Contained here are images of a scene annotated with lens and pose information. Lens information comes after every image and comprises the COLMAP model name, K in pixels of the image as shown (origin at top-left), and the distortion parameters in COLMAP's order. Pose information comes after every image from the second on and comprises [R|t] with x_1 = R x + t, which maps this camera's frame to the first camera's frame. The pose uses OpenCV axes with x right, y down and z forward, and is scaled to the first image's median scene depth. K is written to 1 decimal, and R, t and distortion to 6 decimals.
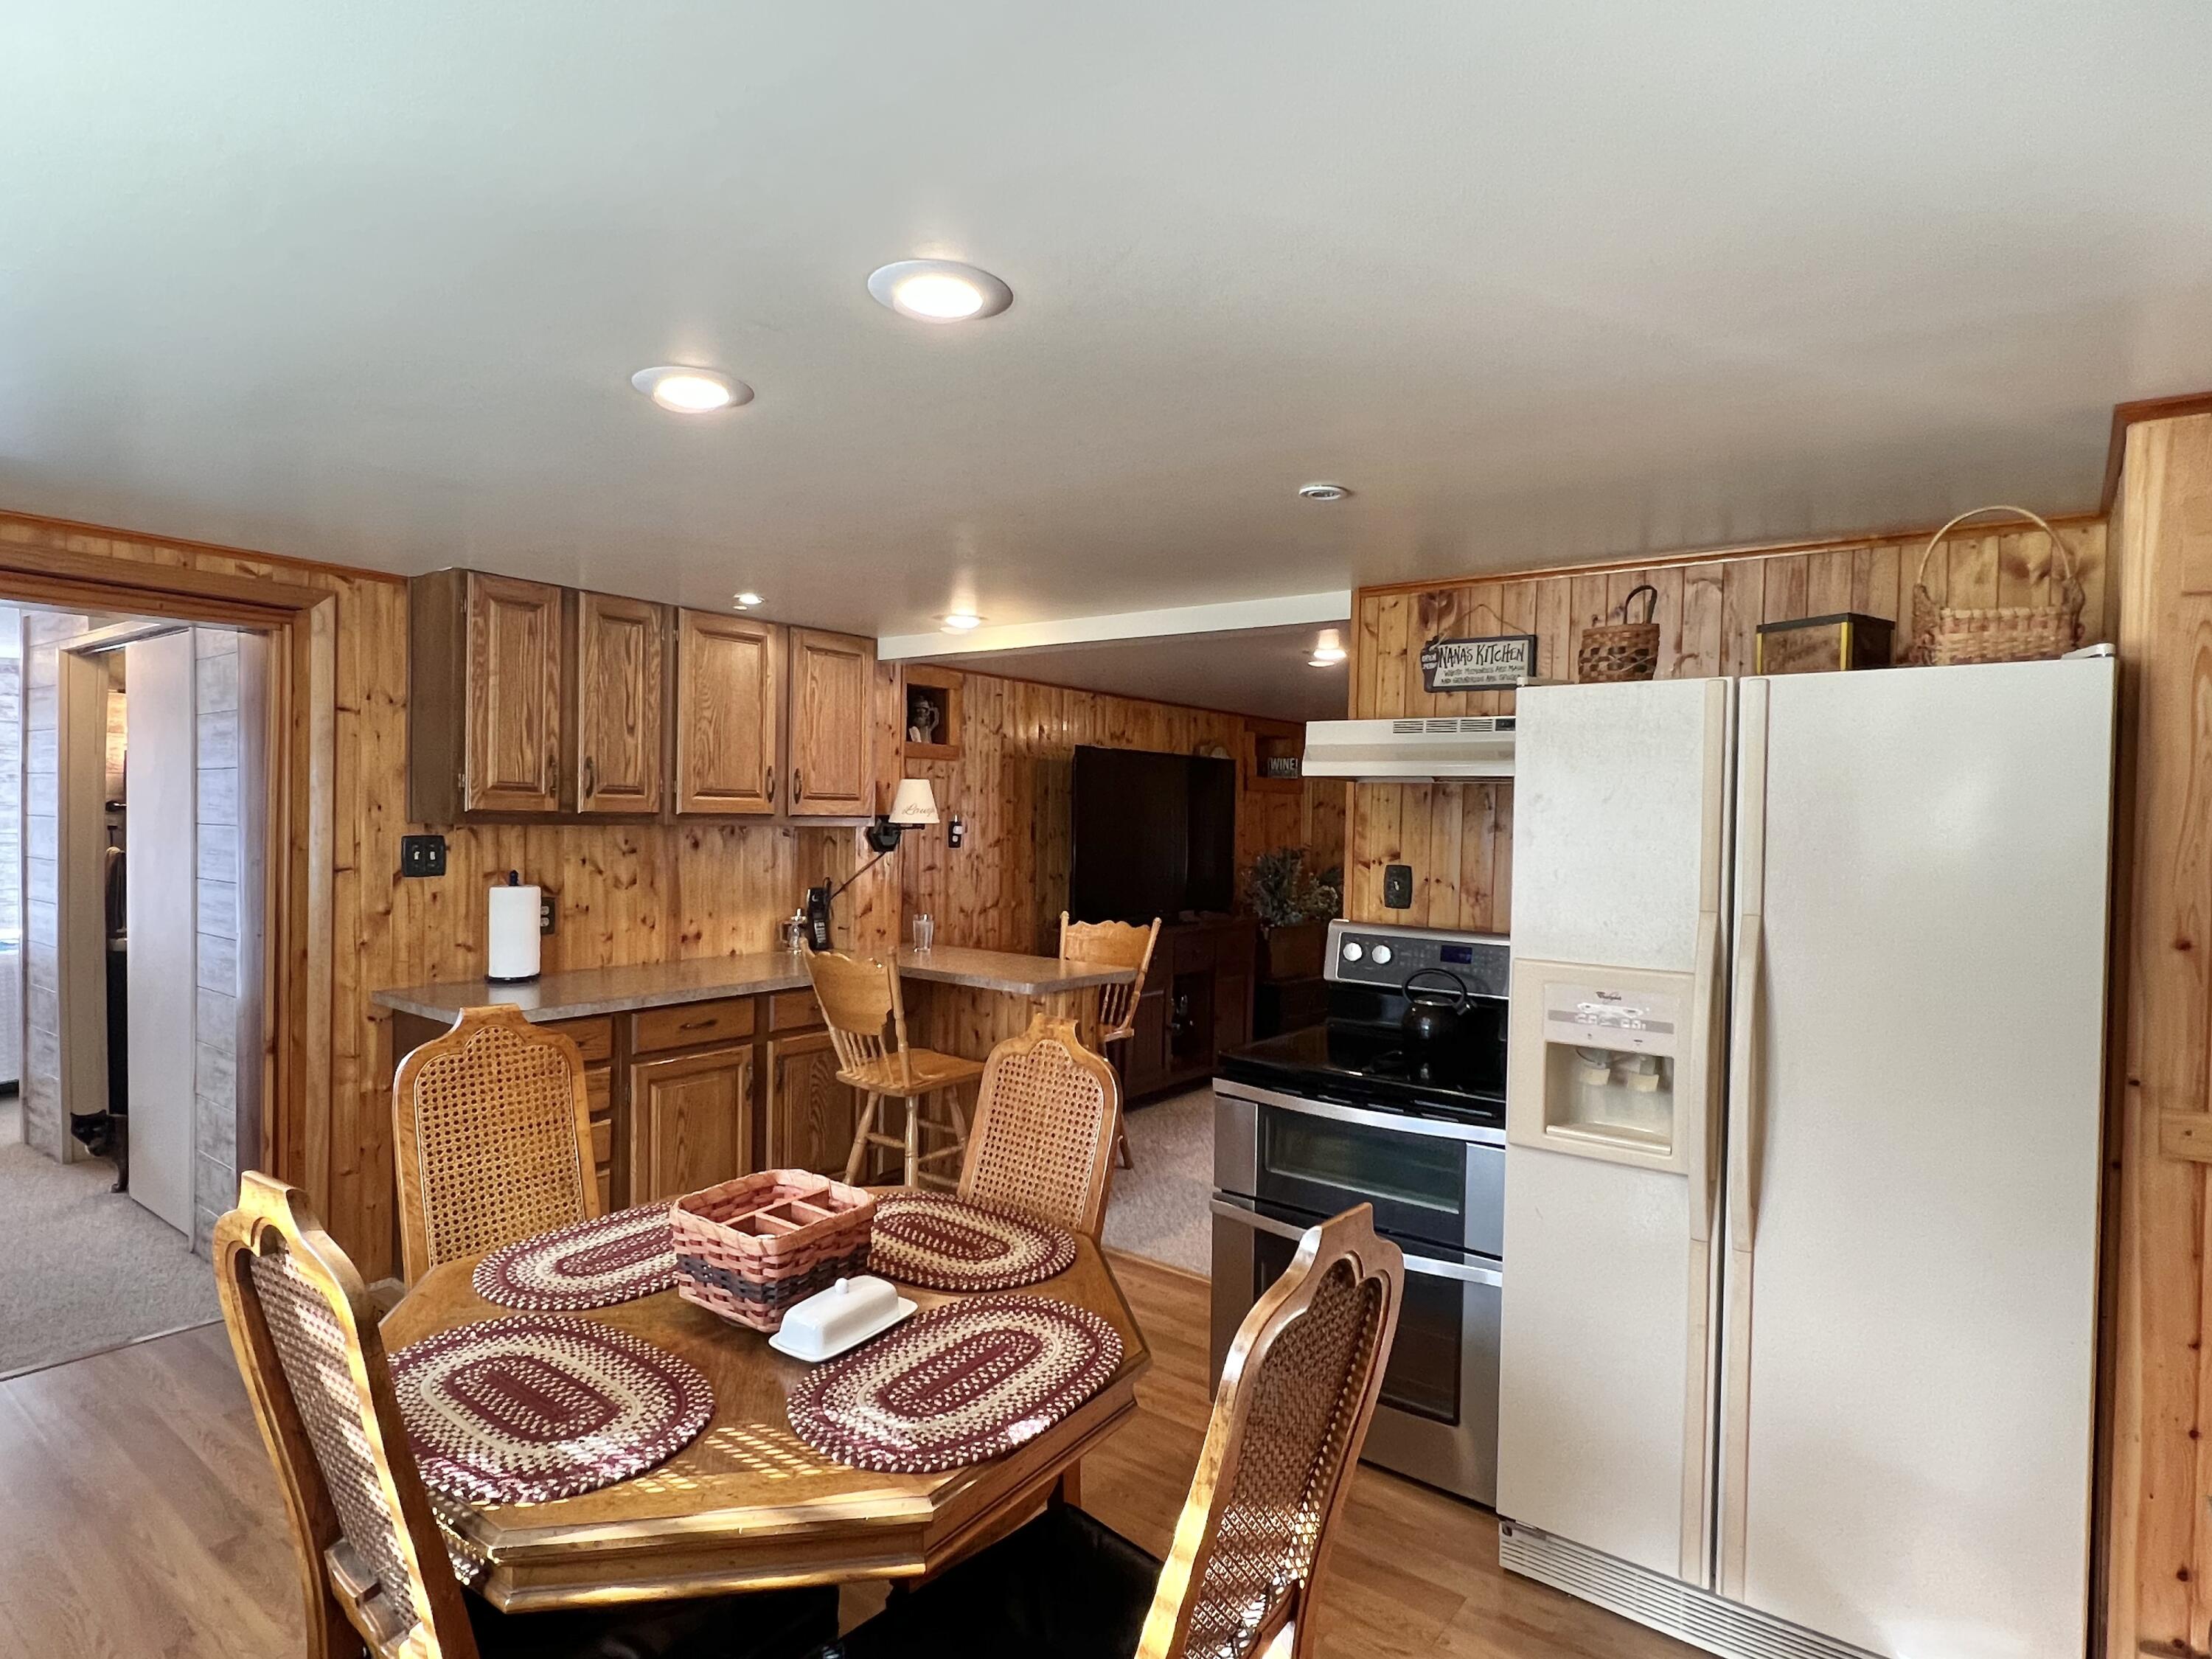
lens RADIAL K [[1199.8, 0, 1115.5], [0, 1199.8, 837.5], [0, 0, 1]] dist [0.001536, 0.002861]
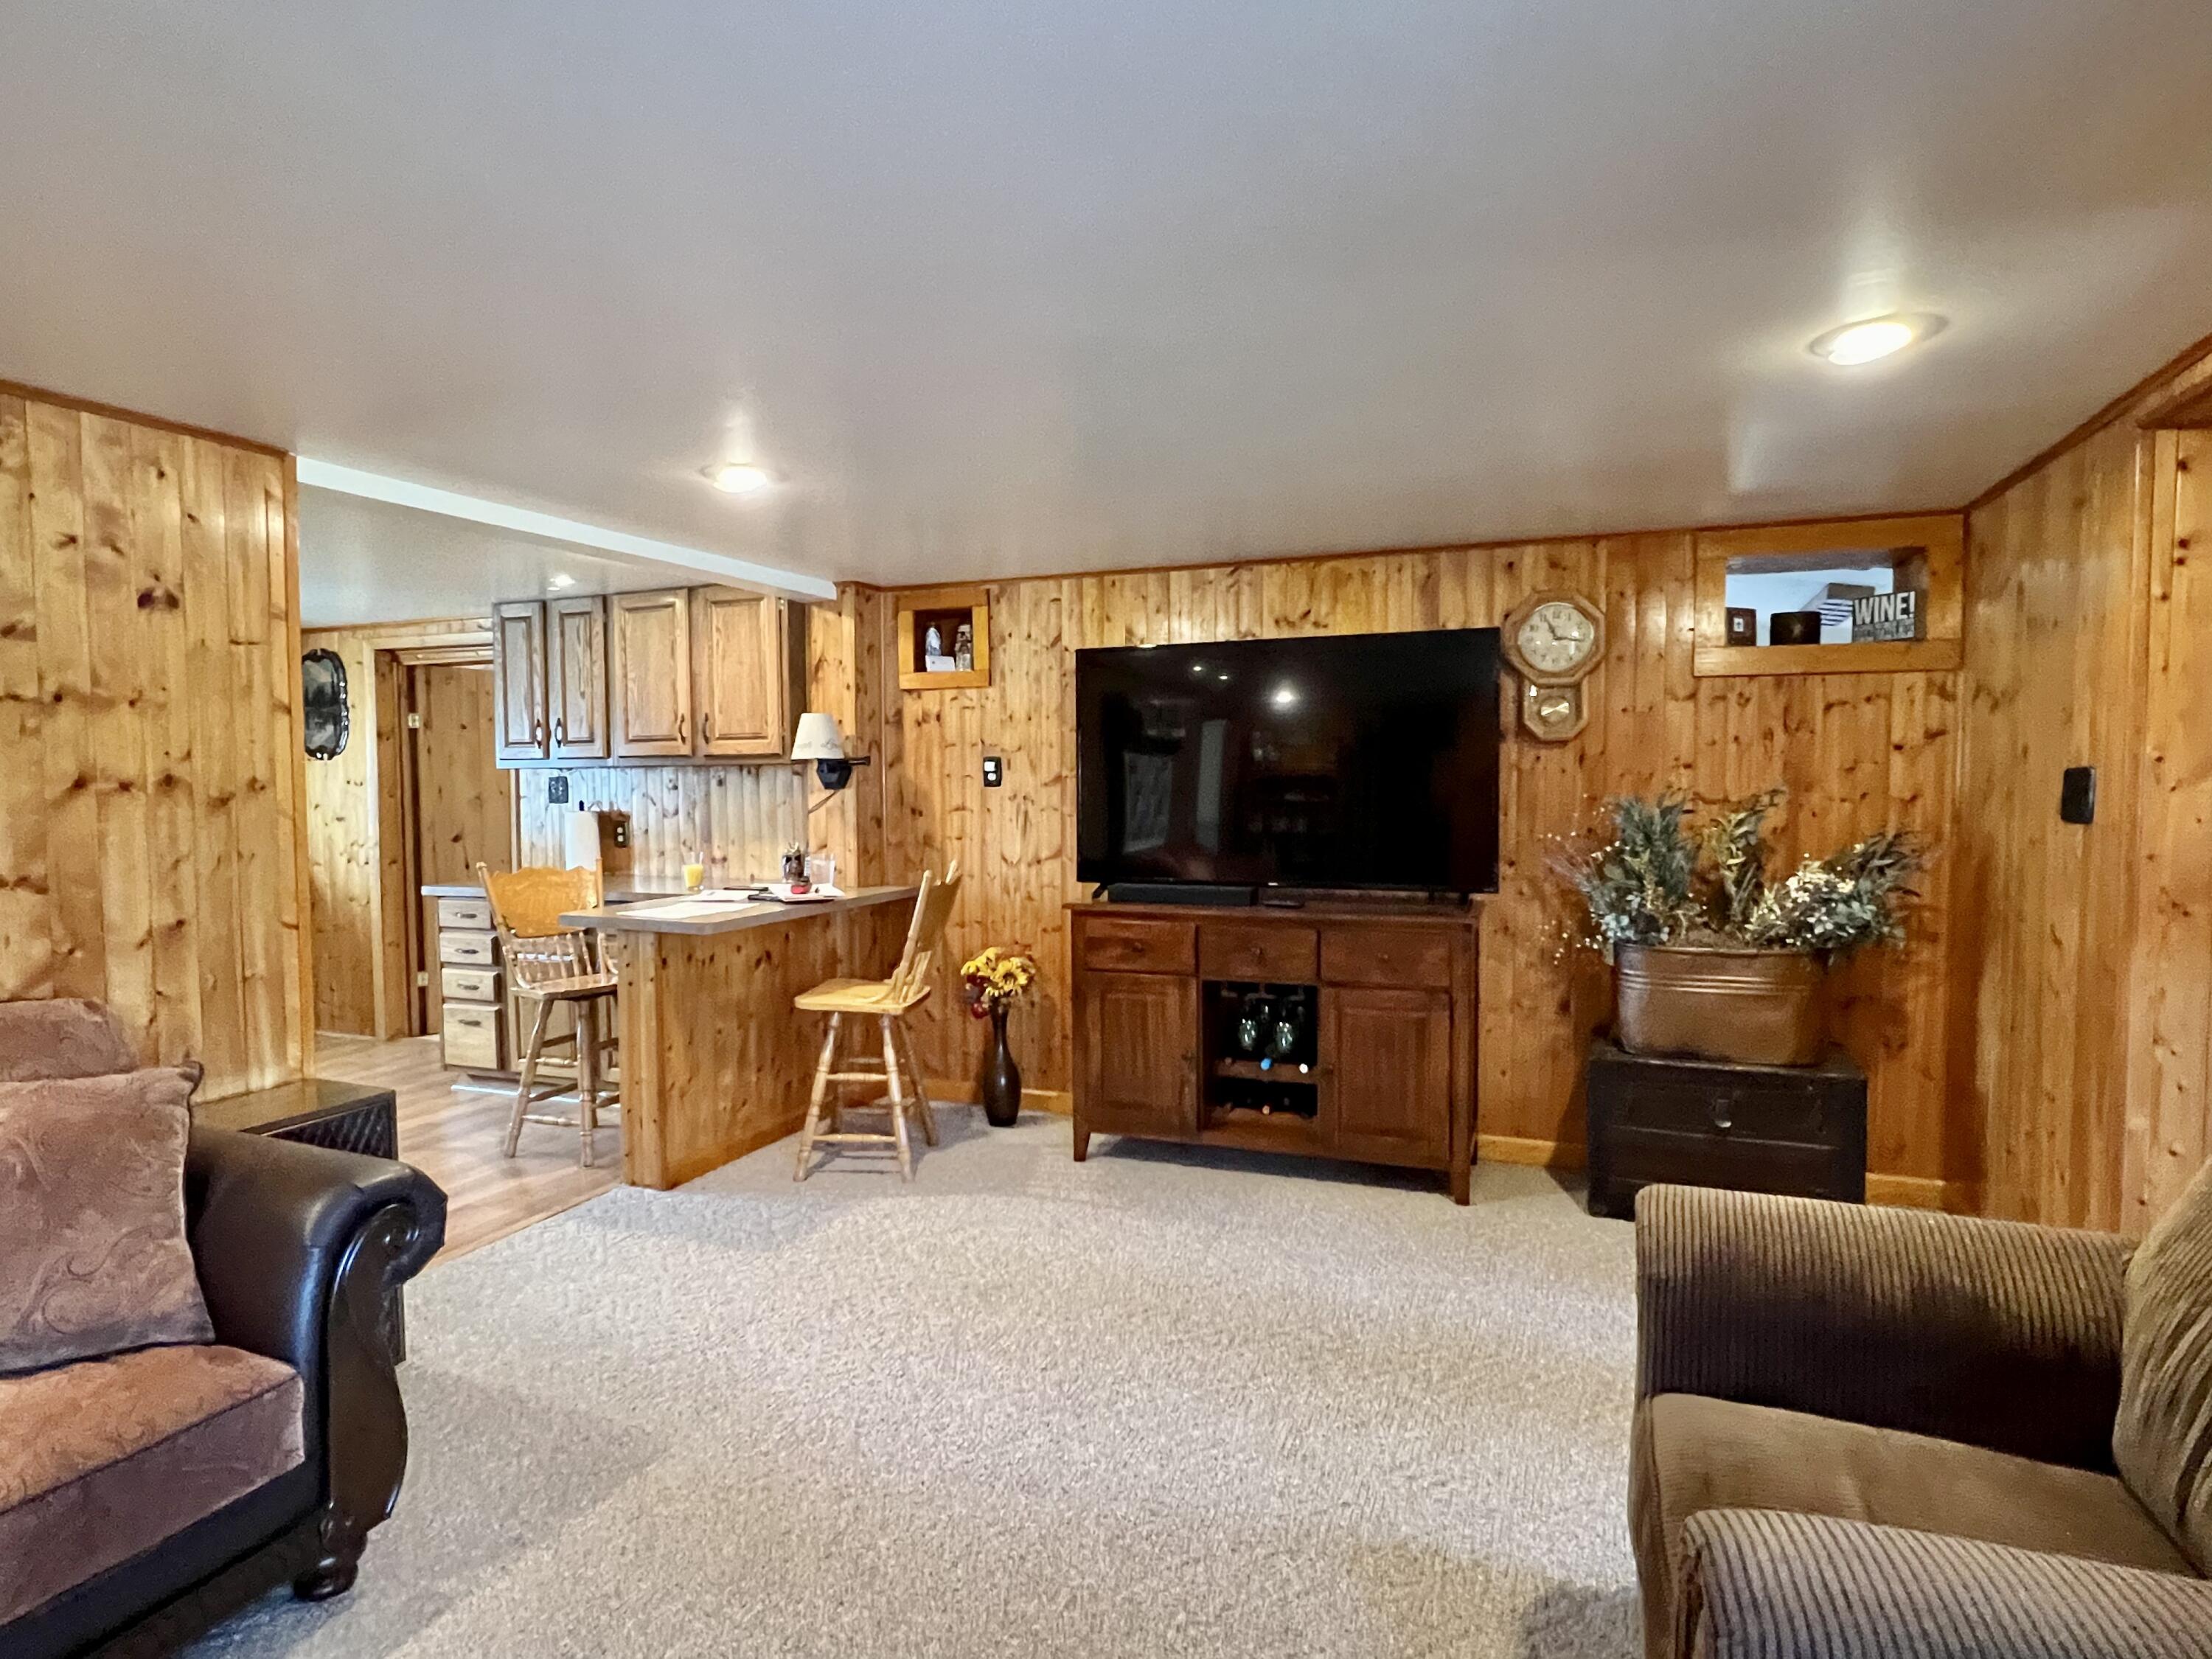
lens RADIAL K [[1199.8, 0, 1107.0], [0, 1199.8, 830.2], [0, 0, 1]] dist [0.001536, 0.002861]
pose [[0.262503, 0.019018, -0.964744, 0.929509], [-0.003244, 0.999817, 0.018827, 0.029956], [0.964926, -0.001813, 0.262517, 1.081053]]
